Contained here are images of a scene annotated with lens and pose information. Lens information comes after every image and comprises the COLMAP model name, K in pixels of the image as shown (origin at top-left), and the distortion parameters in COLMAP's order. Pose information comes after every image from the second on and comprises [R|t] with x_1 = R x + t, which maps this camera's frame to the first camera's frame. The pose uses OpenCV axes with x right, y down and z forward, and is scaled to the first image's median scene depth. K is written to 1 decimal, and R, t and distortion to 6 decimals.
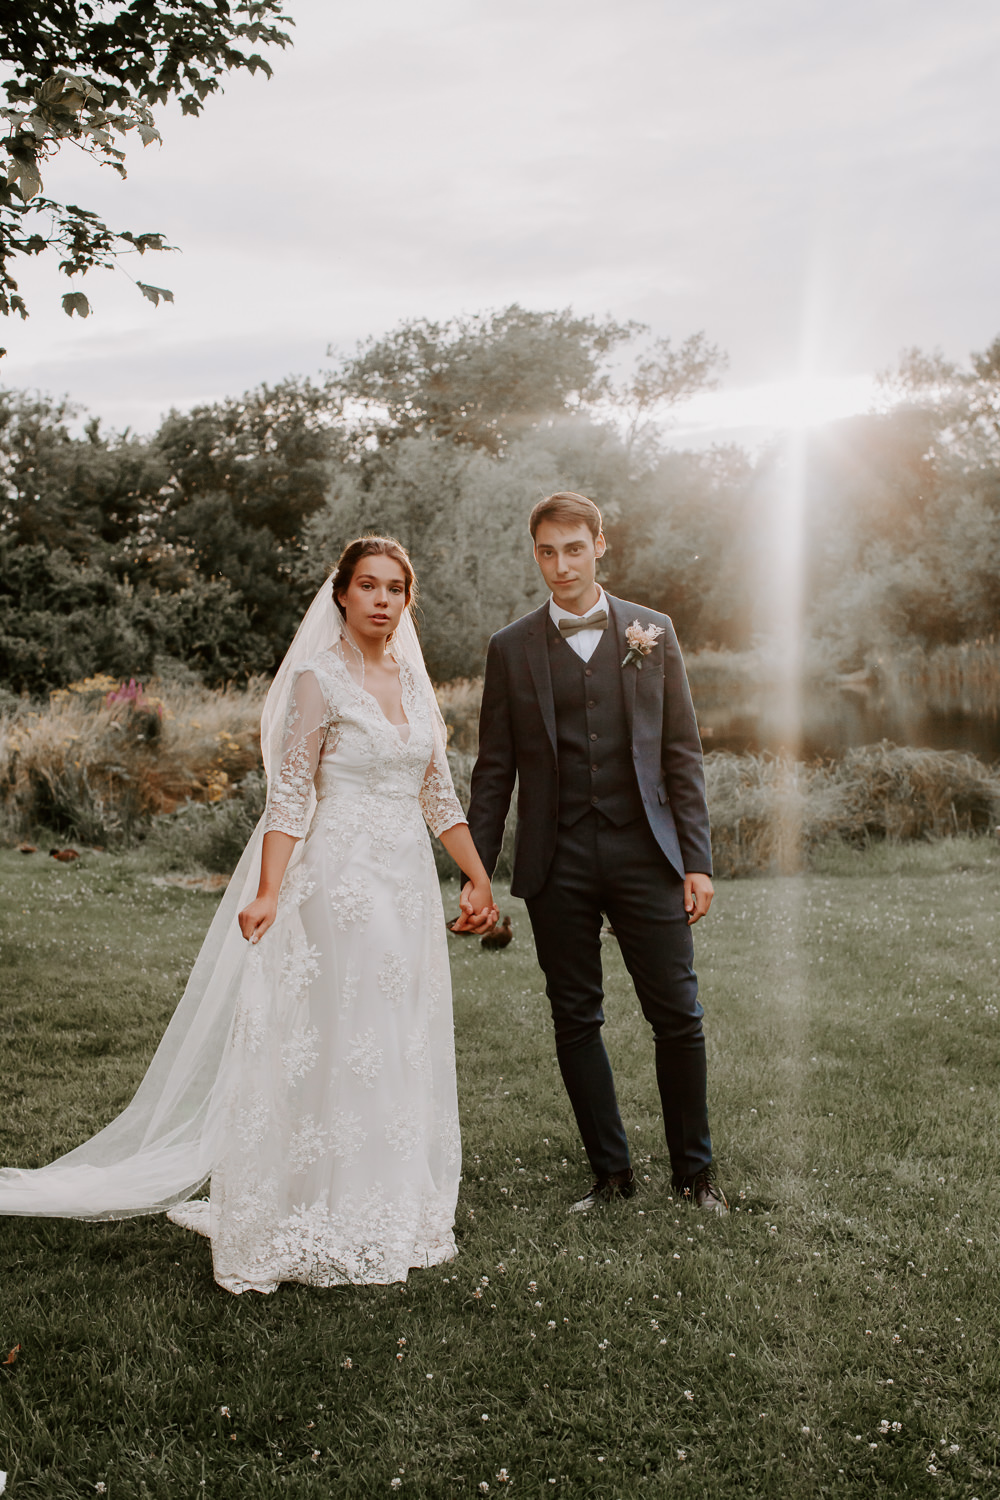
lens RADIAL K [[2244.0, 0, 497.1], [0, 2244.0, 732.4], [0, 0, 1]] dist [-0.127503, 0.251103]
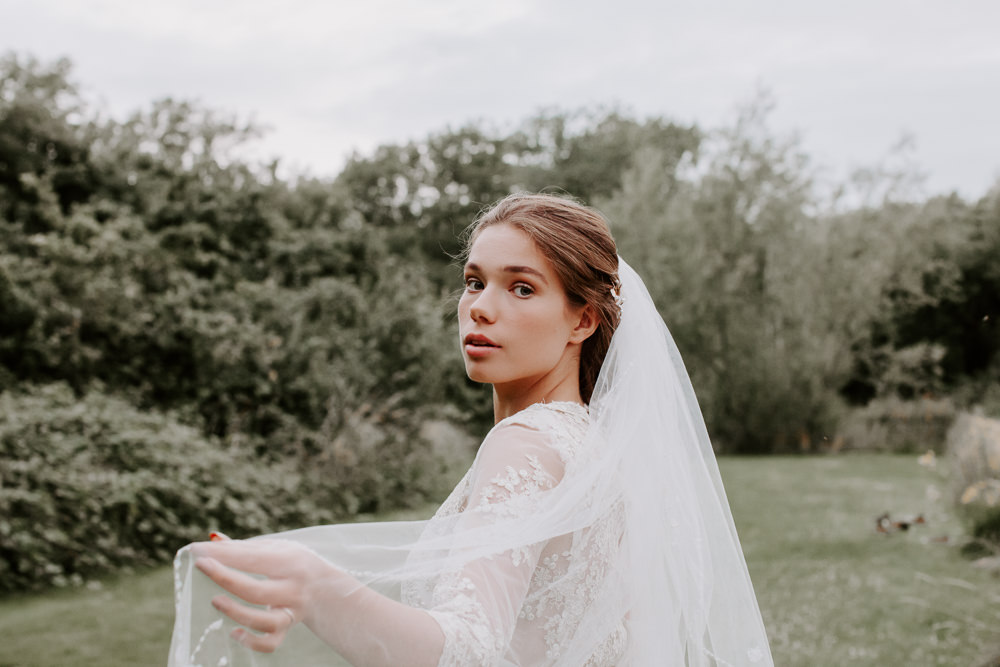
lens RADIAL K [[1496.0, 0, 500.0], [0, 1496.0, 333.5], [0, 0, 1]] dist [-0.127503, 0.251103]
pose [[0.999808, 0.019388, -0.002713, -0.057716], [-0.019548, 0.996184, -0.085057, -0.005015], [0.001053, 0.085094, 0.996372, 0.257449]]
